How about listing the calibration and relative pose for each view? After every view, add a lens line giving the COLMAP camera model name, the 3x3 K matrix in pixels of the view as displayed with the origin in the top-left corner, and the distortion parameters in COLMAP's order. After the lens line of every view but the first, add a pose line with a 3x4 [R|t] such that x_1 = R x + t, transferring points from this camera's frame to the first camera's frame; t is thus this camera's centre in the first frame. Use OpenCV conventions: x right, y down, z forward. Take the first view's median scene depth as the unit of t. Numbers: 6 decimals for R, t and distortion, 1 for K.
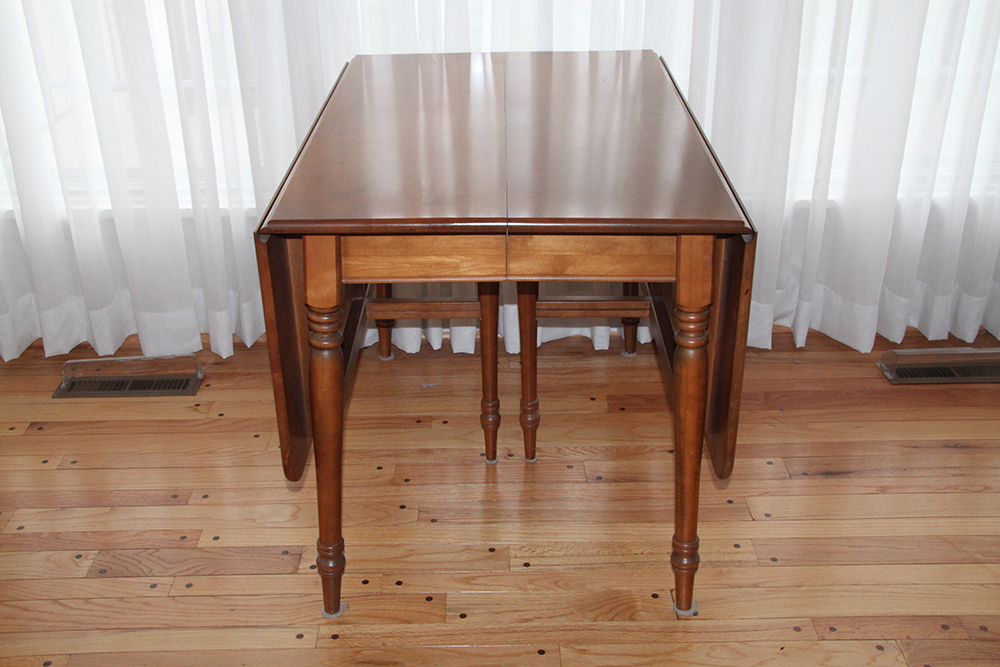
lens RADIAL K [[1126.3, 0, 500.0], [0, 1126.3, 333.5], [0, 0, 1]] dist [0.029581, 0.021339]
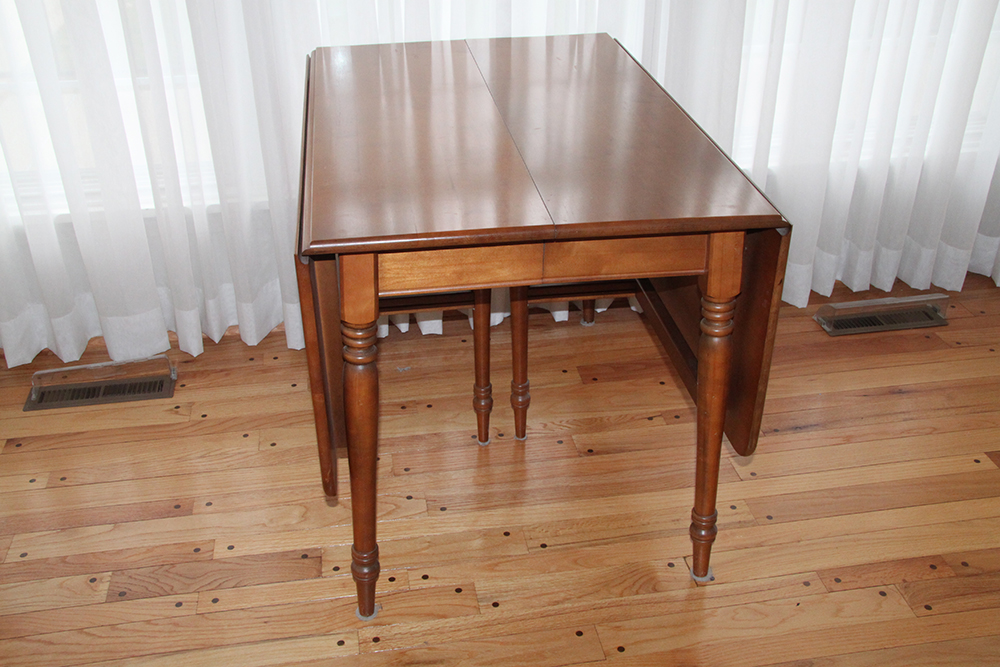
lens RADIAL K [[1028.5, 0, 500.0], [0, 1028.5, 333.5], [0, 0, 1]] dist [-0.015432, 0.042934]
pose [[0.988131, -0.070930, 0.136258, -0.126172], [0.062555, 0.995936, 0.064795, -0.051106], [-0.140300, -0.055503, 0.988552, 0.078956]]
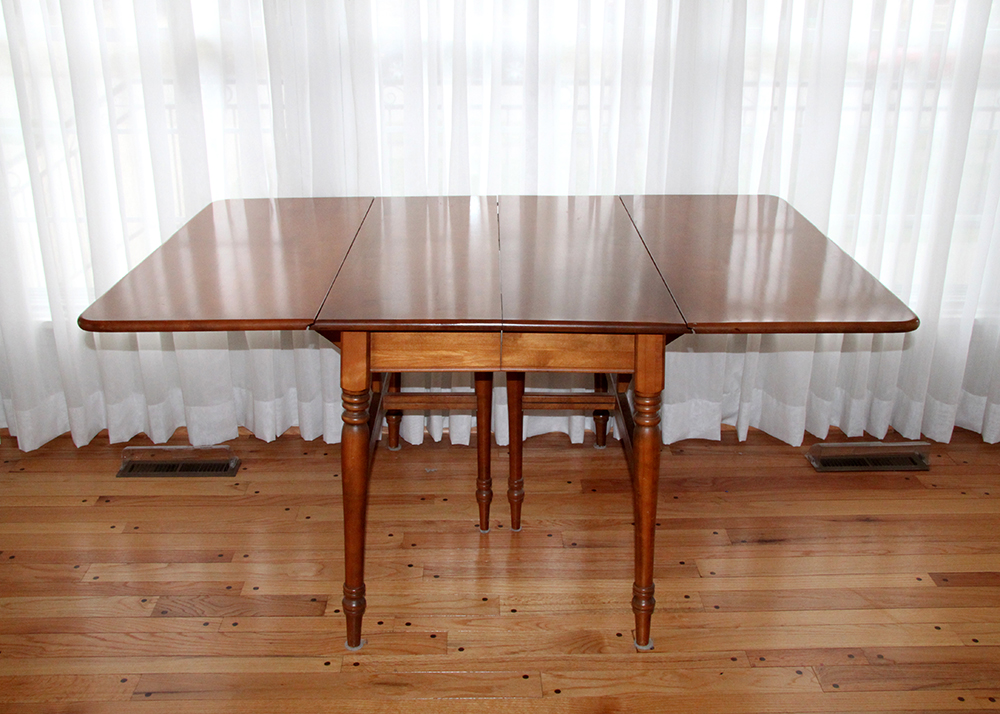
lens RADIAL K [[1050.3, 0, 504.8], [0, 1050.3, 366.2], [0, 0, 1]] dist [-0.040182, -0.015205]
pose [[0.999785, 0.010120, 0.018101, -0.008681], [-0.008486, 0.996069, -0.088176, 0.041312], [-0.018922, 0.088003, 0.995940, -0.137011]]
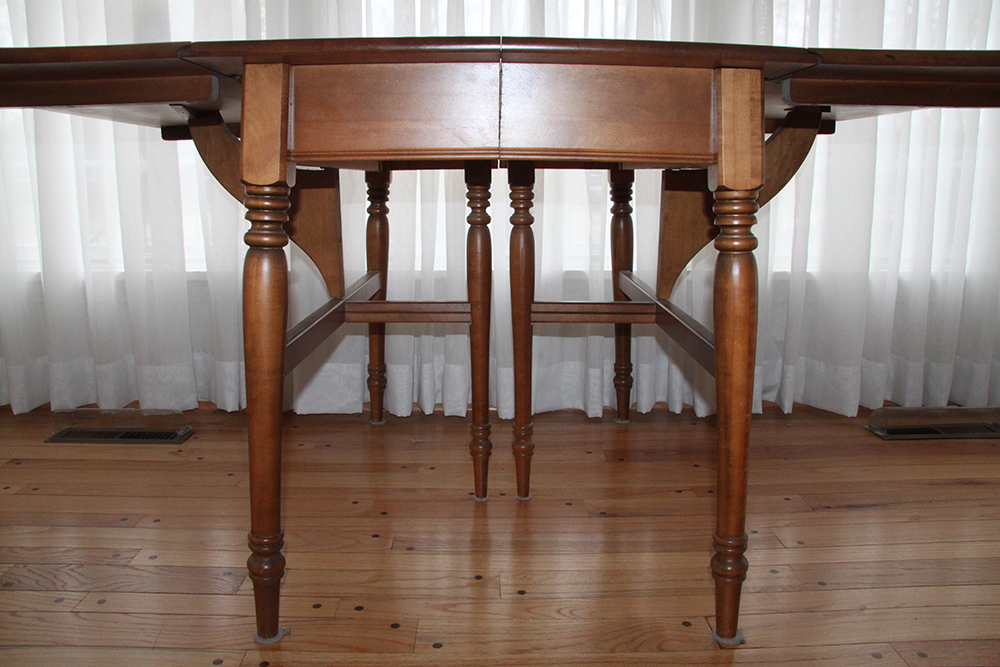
lens RADIAL K [[780.8, 0, 500.0], [0, 780.8, 333.5], [0, 0, 1]] dist [-0.170113, 0.131377]
pose [[0.999930, 0.011495, 0.002908, 0.004562], [-0.010244, 0.961012, -0.276315, 0.172384], [-0.005971, 0.276266, 0.961063, 0.411879]]
